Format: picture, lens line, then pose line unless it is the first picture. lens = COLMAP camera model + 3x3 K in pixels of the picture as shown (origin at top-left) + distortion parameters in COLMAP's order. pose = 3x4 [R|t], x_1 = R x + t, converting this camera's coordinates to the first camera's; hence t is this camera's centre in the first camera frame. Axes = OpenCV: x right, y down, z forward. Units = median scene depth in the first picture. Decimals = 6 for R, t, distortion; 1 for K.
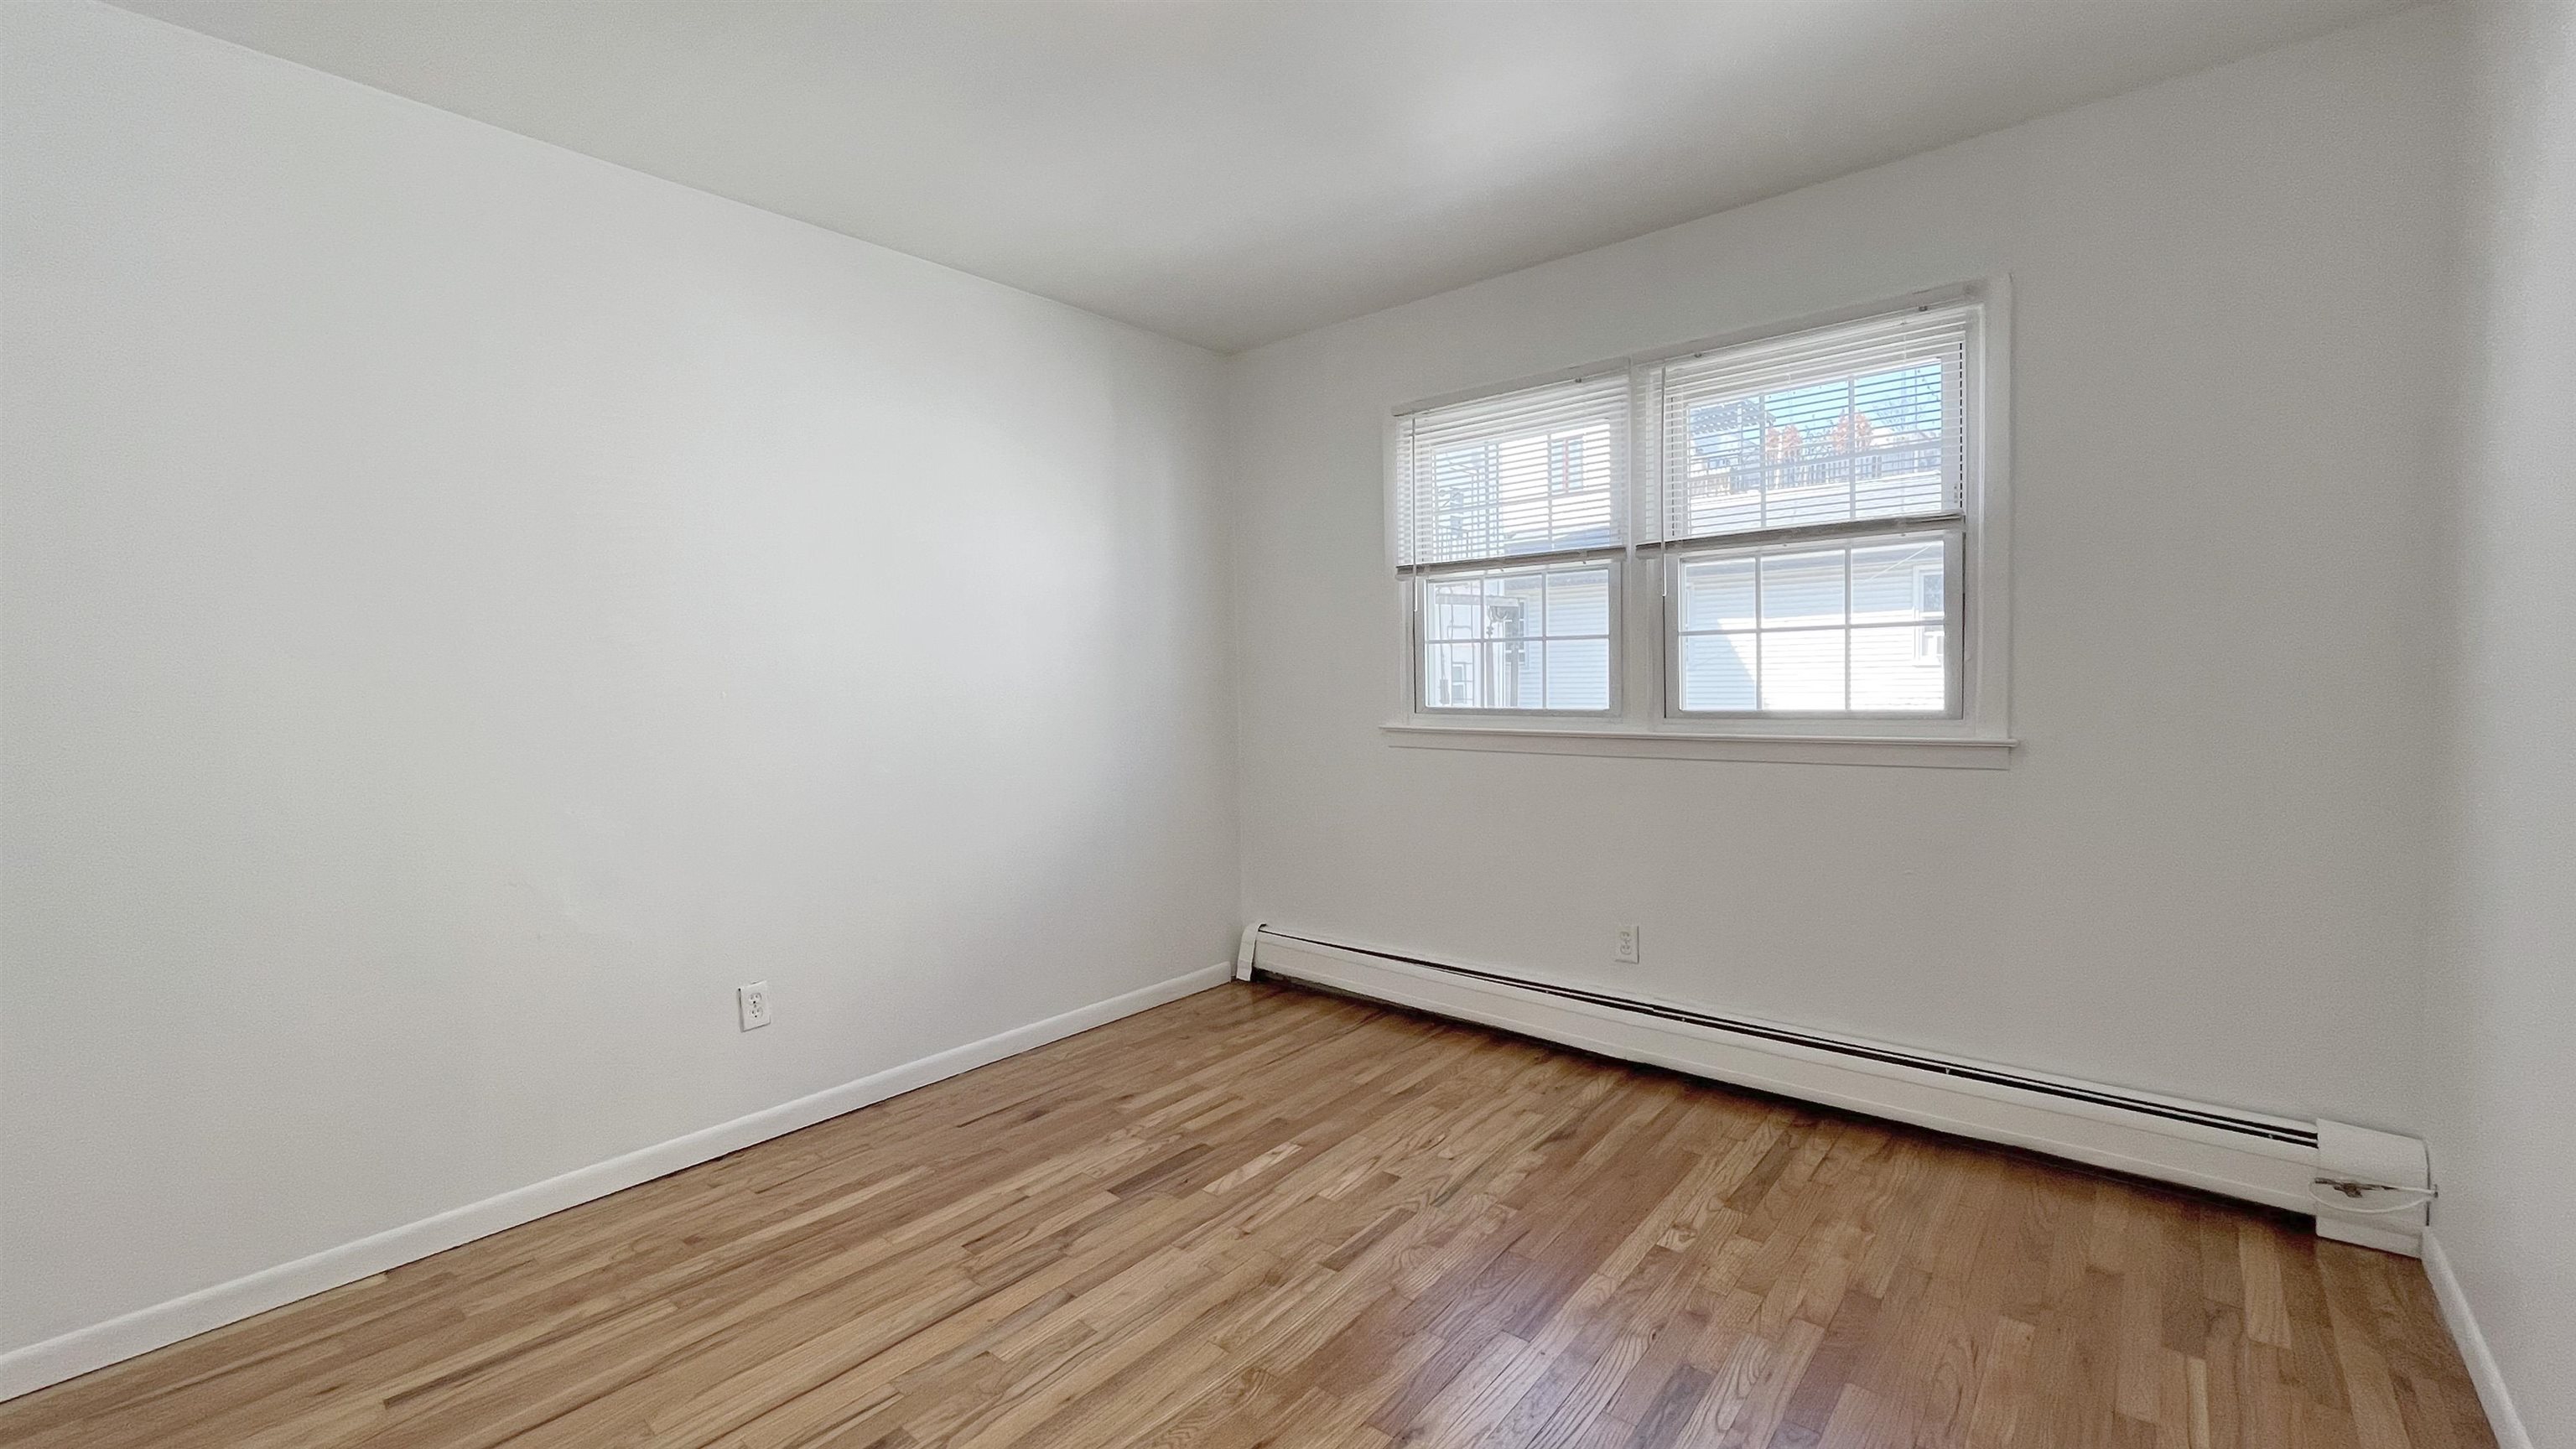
lens RADIAL K [[978.9, 0, 1319.3], [0, 978.9, 713.3], [0, 0, 1]] dist [0.007790, -0.000113]
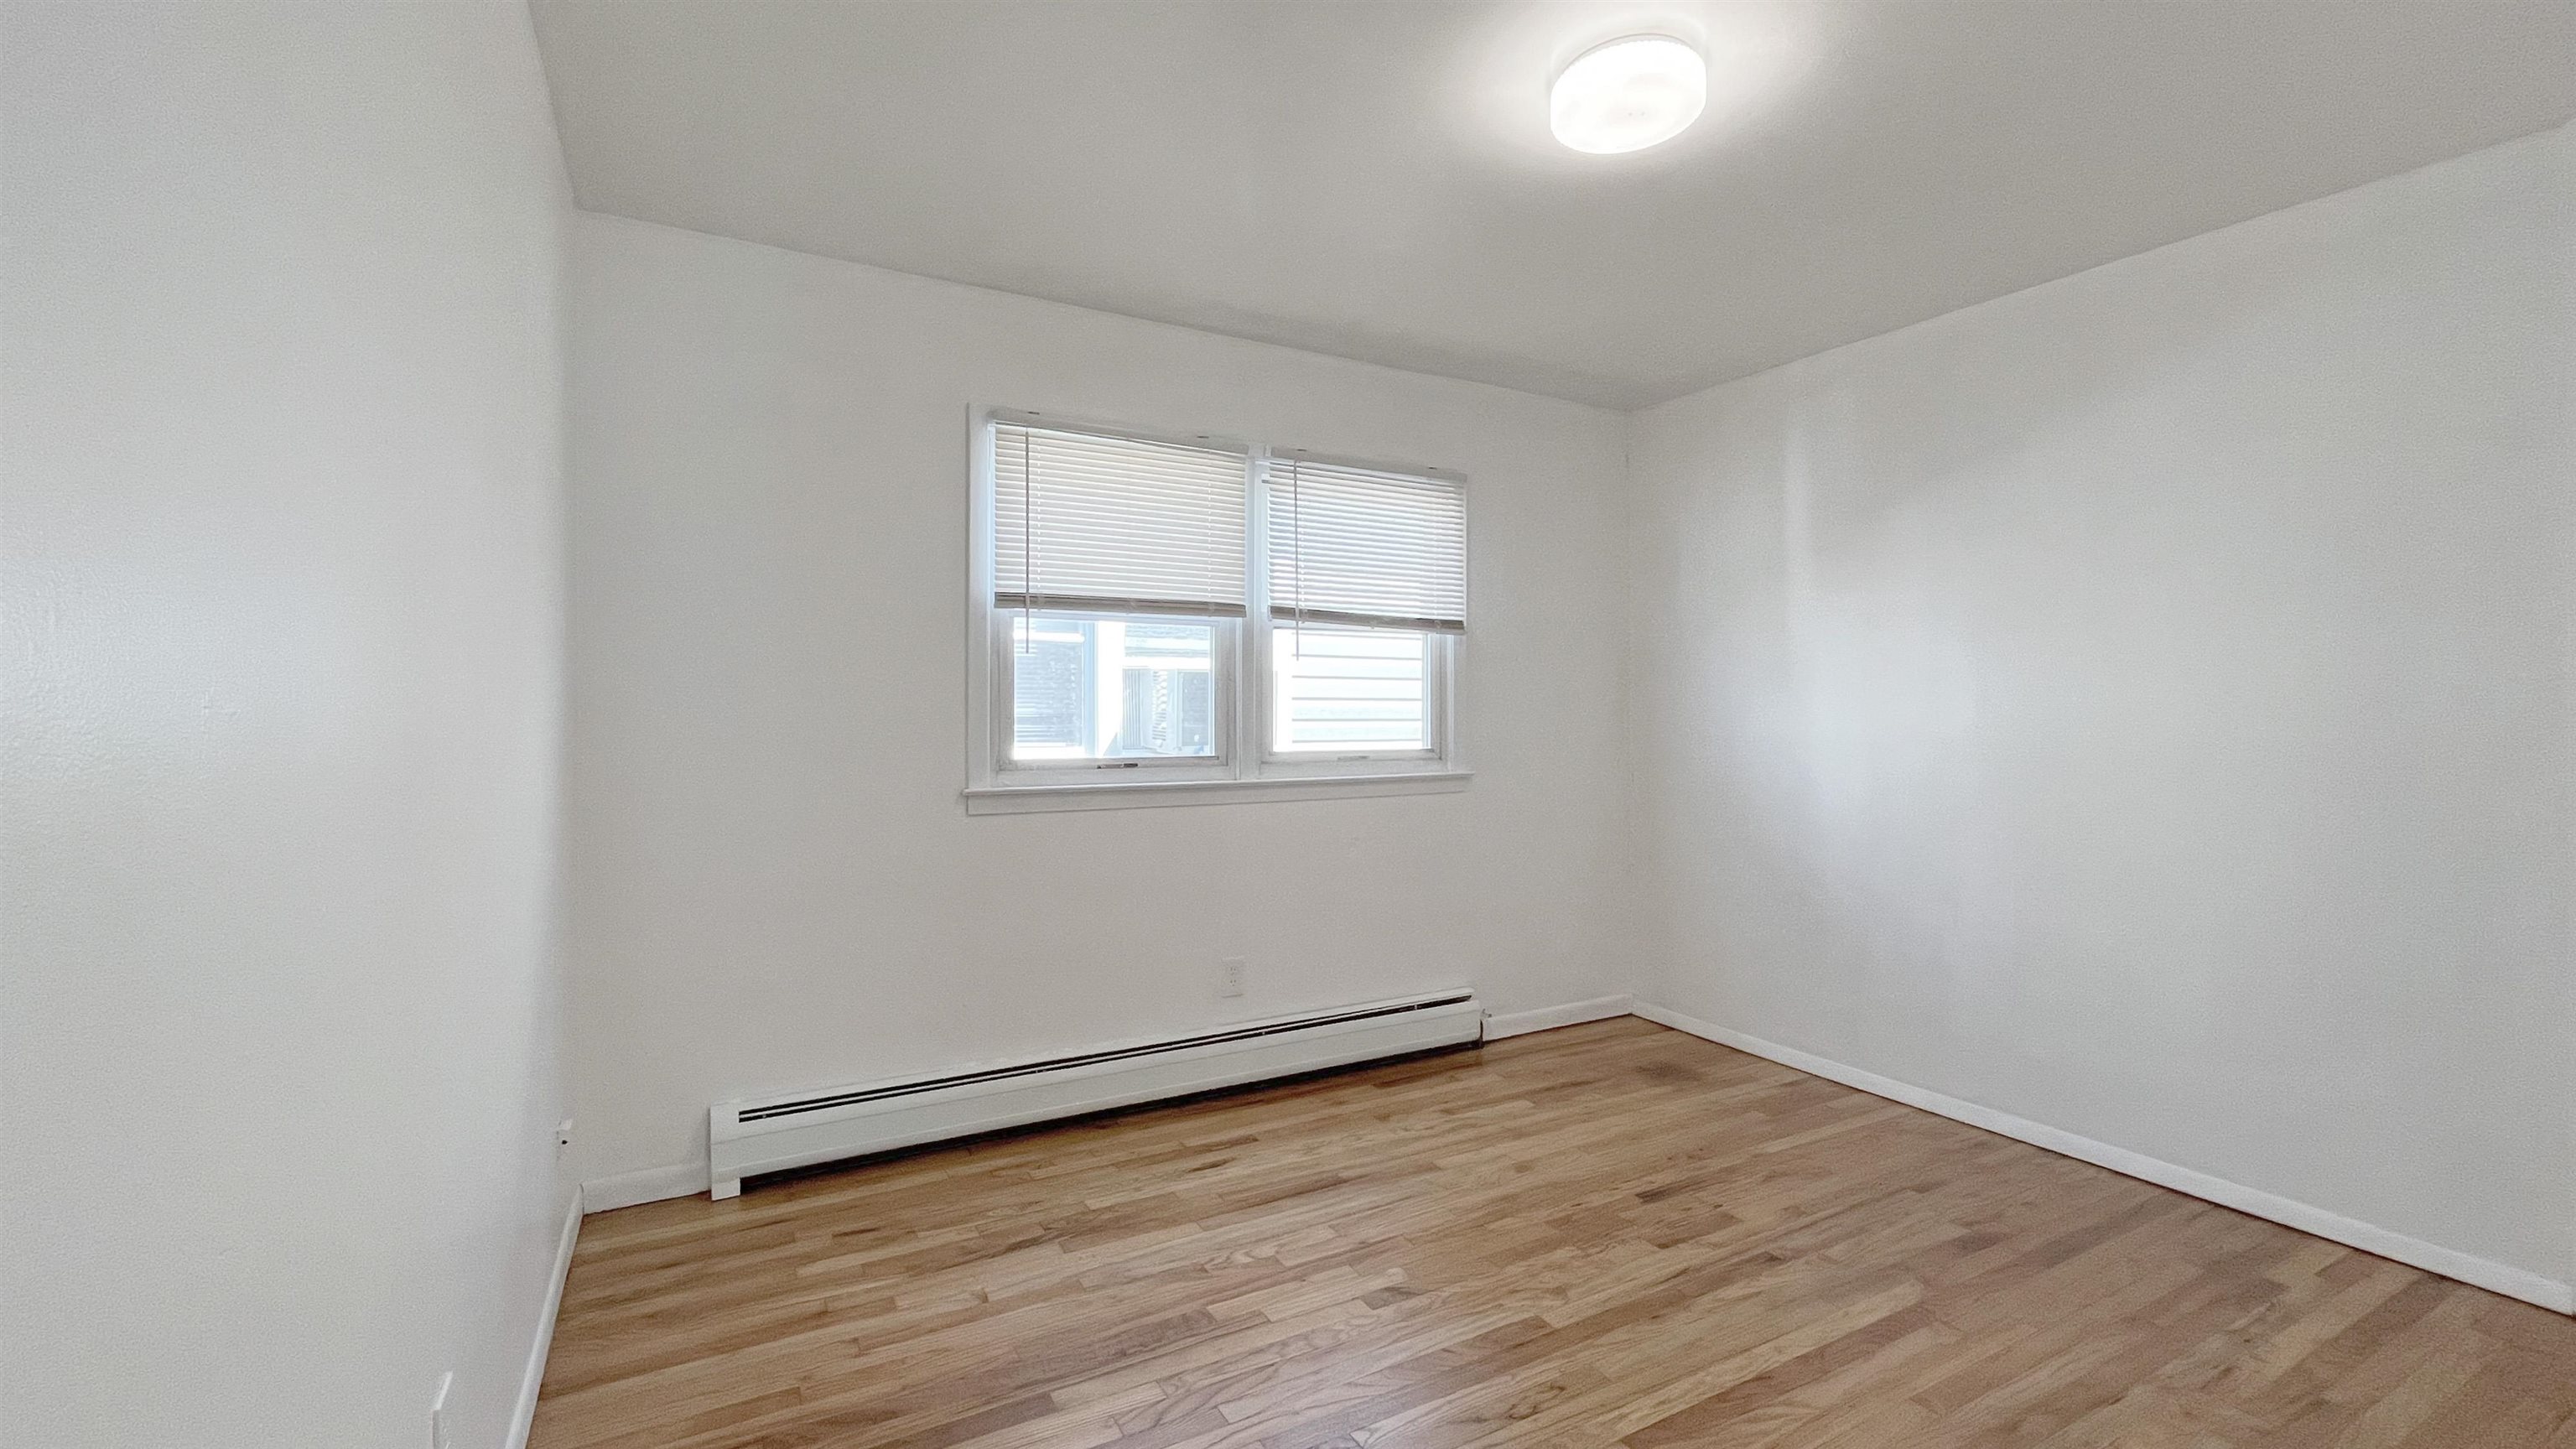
lens RADIAL K [[1044.0, 0, 1273.2], [0, 1044.0, 726.0], [0, 0, 1]] dist [-0.002688, -0.000082]
pose [[0.385903, 0.012025, 0.922461, -0.747924], [0.036272, 0.998944, -0.028196, -0.006137], [-0.921826, 0.044340, 0.385059, 0.525917]]
